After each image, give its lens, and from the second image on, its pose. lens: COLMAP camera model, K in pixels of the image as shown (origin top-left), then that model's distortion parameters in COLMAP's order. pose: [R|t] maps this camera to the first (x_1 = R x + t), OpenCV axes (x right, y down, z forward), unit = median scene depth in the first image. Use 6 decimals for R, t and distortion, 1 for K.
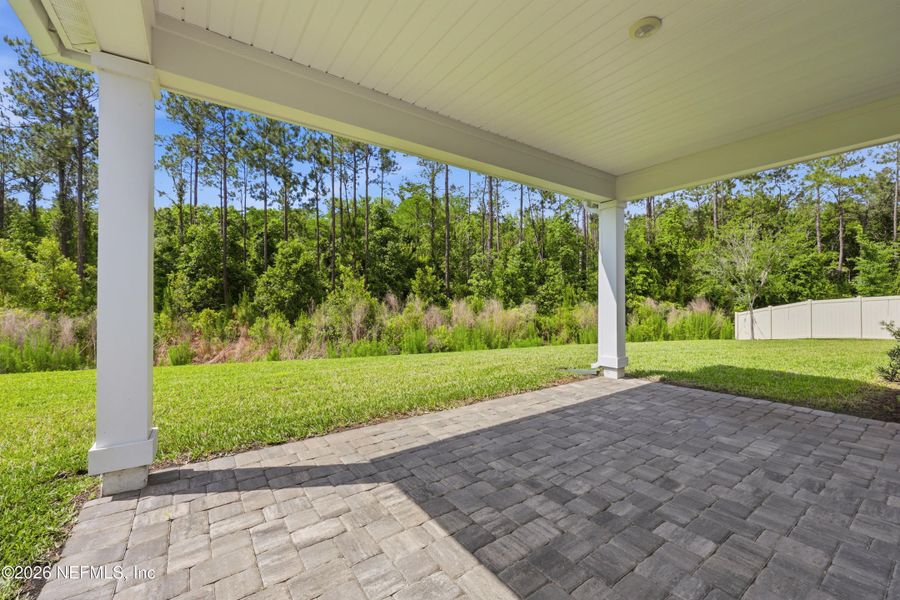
lens RADIAL K [[369.4, 0, 447.7], [0, 369.4, 297.5], [0, 0, 1]] dist [0.004756, 0.000126]
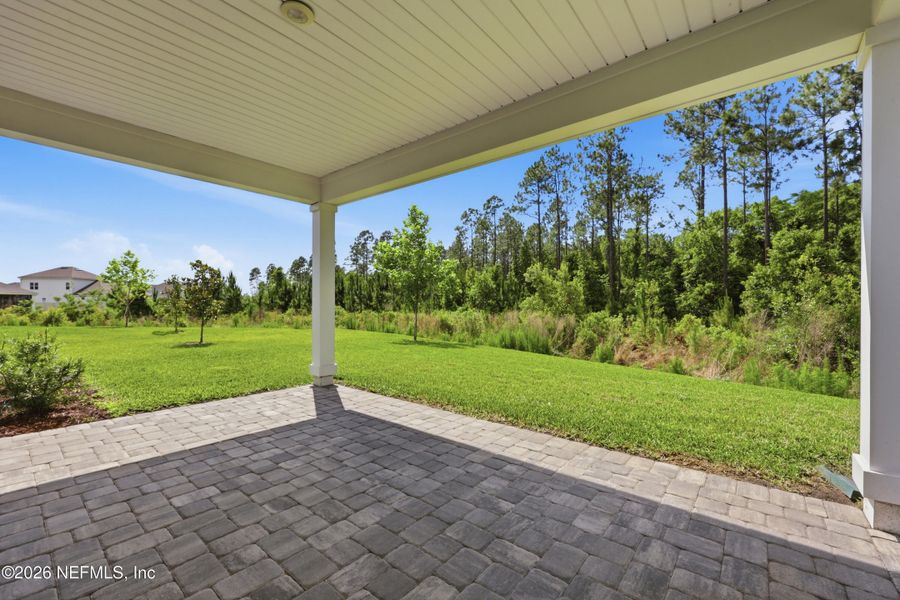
lens RADIAL K [[369.4, 0, 443.0], [0, 369.4, 305.3], [0, 0, 1]] dist [0.004756, 0.000126]
pose [[0.243431, -0.001202, -0.969917, 0.966902], [0.005332, 0.999986, 0.000098, 0.005903], [0.969904, -0.005195, 0.243434, 0.711436]]
